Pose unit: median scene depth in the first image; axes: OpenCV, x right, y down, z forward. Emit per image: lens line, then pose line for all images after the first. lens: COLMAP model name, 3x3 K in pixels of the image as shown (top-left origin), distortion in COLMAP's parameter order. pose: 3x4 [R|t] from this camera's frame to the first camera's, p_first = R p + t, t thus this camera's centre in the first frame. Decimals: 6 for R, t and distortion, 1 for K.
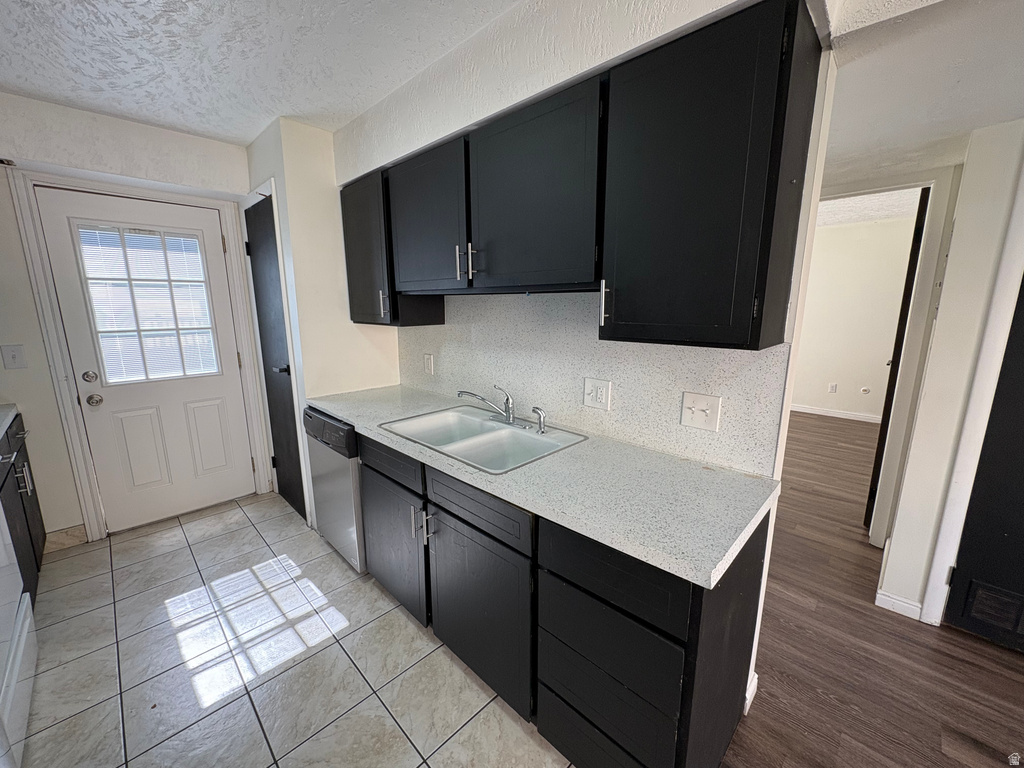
lens RADIAL K [[408.5, 0, 513.1], [0, 408.5, 383.7], [0, 0, 1]] dist [0.000611, -0.000459]
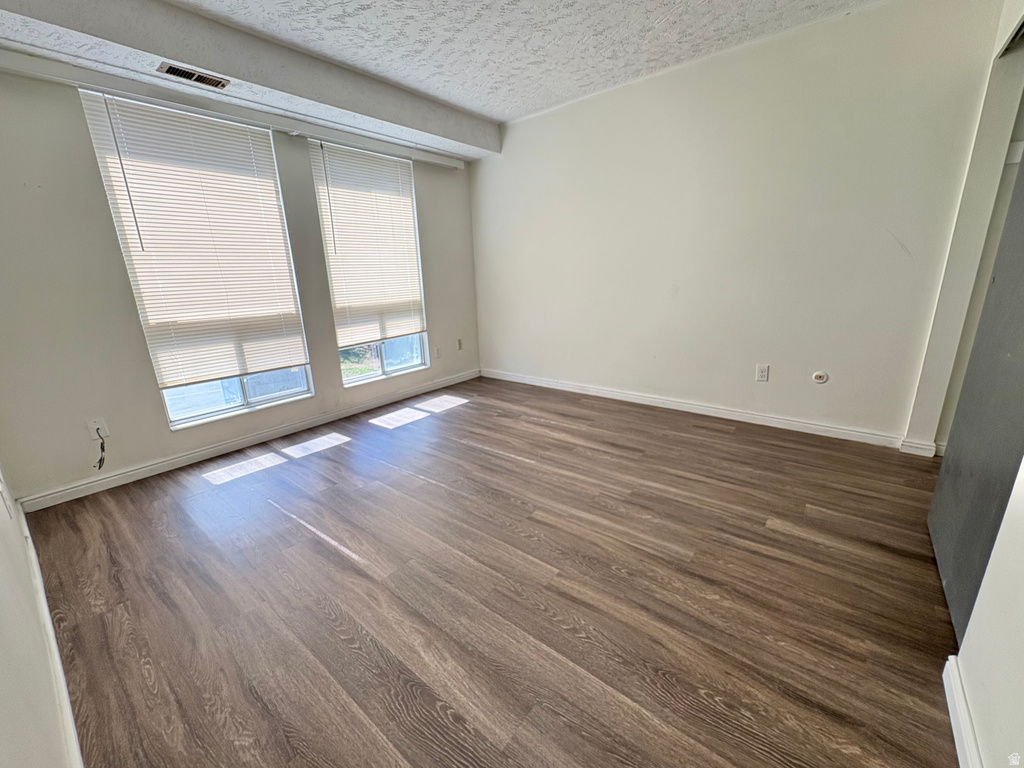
lens RADIAL K [[408.5, 0, 513.1], [0, 408.5, 383.7], [0, 0, 1]] dist [0.000611, -0.000459]
pose [[0.994488, -0.056173, 0.088537, 0.535972], [0.049544, 0.995923, 0.075378, -0.042036], [-0.092410, -0.070576, 0.993217, 0.653211]]
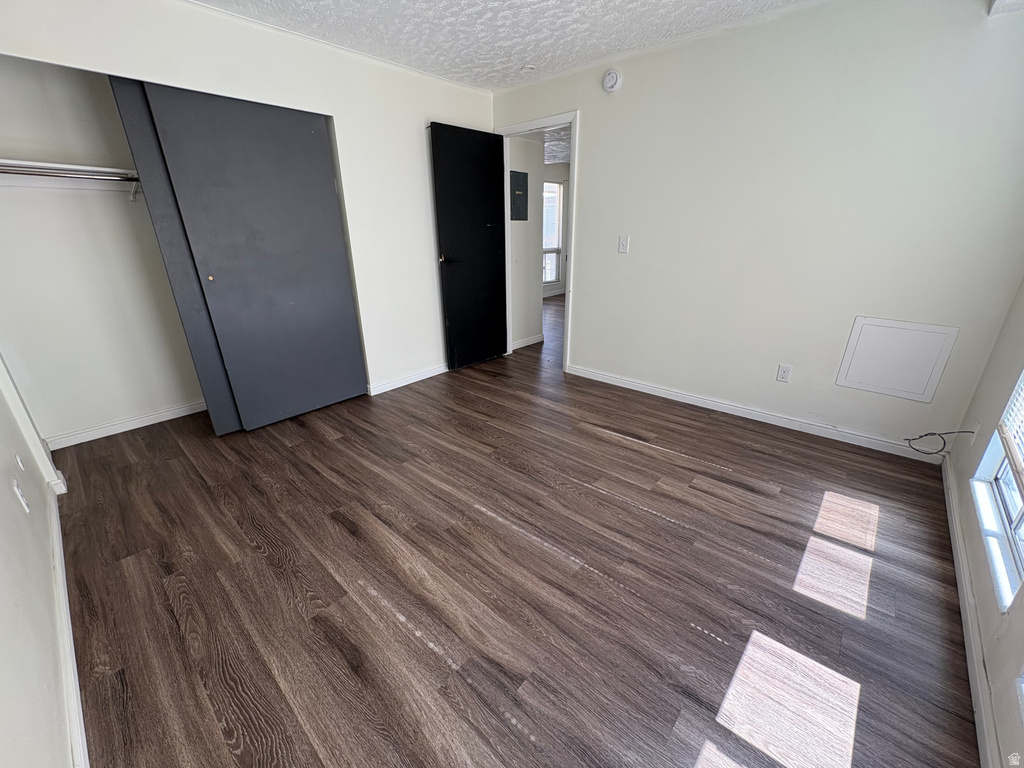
lens RADIAL K [[408.5, 0, 513.1], [0, 408.5, 383.7], [0, 0, 1]] dist [0.000611, -0.000459]
pose [[-0.998687, 0.028049, -0.042858, 0.585426], [0.001093, 0.848210, 0.529659, -0.271634], [0.051209, 0.528917, -0.847127, 1.594790]]
